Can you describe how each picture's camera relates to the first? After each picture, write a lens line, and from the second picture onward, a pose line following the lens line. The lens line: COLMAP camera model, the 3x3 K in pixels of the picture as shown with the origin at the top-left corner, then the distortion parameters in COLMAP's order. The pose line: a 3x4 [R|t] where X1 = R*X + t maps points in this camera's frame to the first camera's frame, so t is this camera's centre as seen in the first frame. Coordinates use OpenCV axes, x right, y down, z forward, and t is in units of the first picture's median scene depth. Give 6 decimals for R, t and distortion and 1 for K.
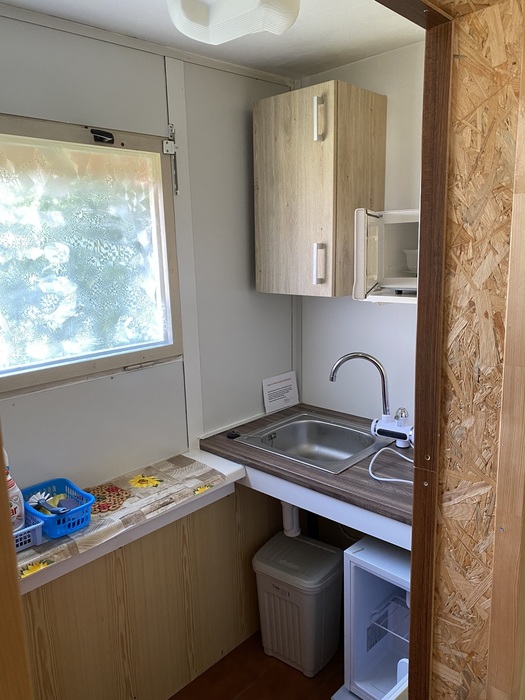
lens RADIAL K [[542.1, 0, 264.2], [0, 542.1, 348.3], [0, 0, 1]] dist [0.034828, -0.055801]
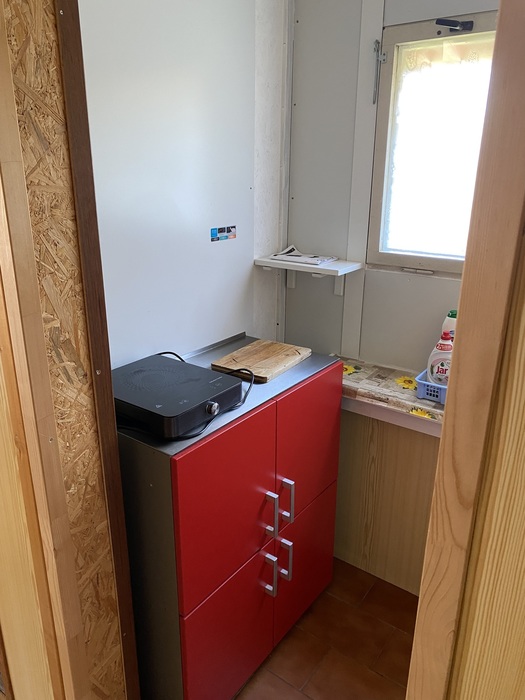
lens RADIAL K [[542.1, 0, 261.8], [0, 542.1, 350.2], [0, 0, 1]] dist [0.034828, -0.055801]
pose [[0.112780, 0.367920, -0.922993, 0.656200], [-0.198677, 0.918510, 0.341857, -0.106827], [0.973554, 0.144823, 0.176687, 0.507440]]
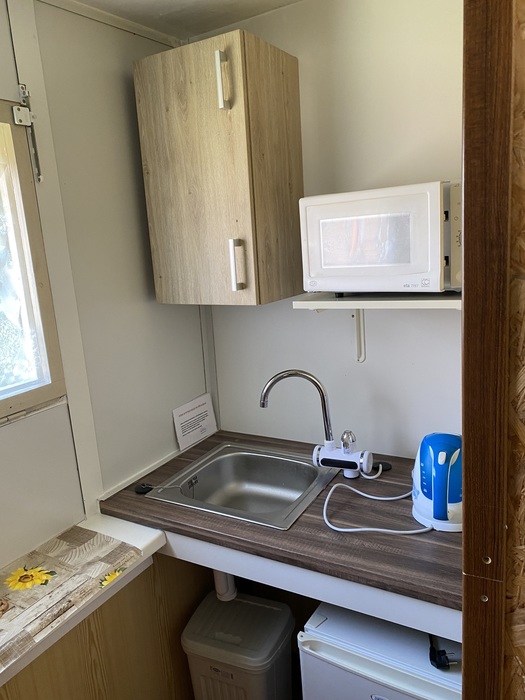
lens RADIAL K [[542.1, 0, 266.0], [0, 542.1, 349.6], [0, 0, 1]] dist [0.034828, -0.055801]
pose [[0.974204, -0.085544, 0.208825, -0.035133], [0.084157, 0.996331, 0.015538, -0.040853], [-0.209388, 0.002437, 0.977830, 0.213326]]
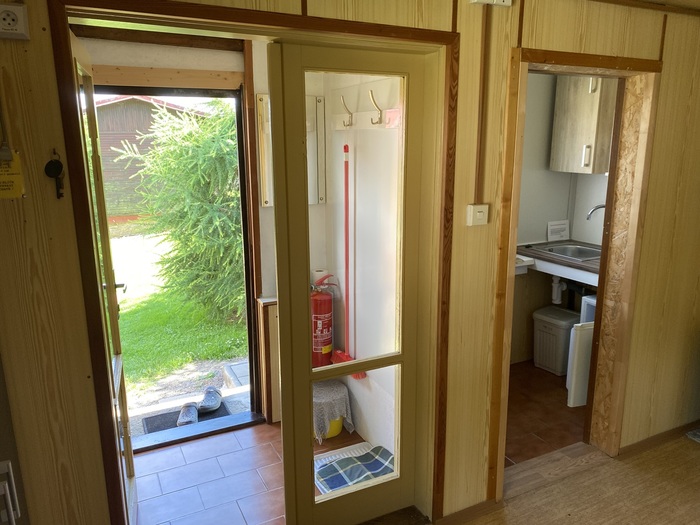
lens RADIAL K [[542.1, 0, 351.2], [0, 542.1, 265.7], [0, 0, 1]] dist [0.034828, -0.055801]
pose [[0.936375, 0.095608, -0.337729, 0.011060], [-0.081257, 0.995095, 0.056413, 0.188238], [0.341466, -0.025380, 0.939551, -1.103296]]
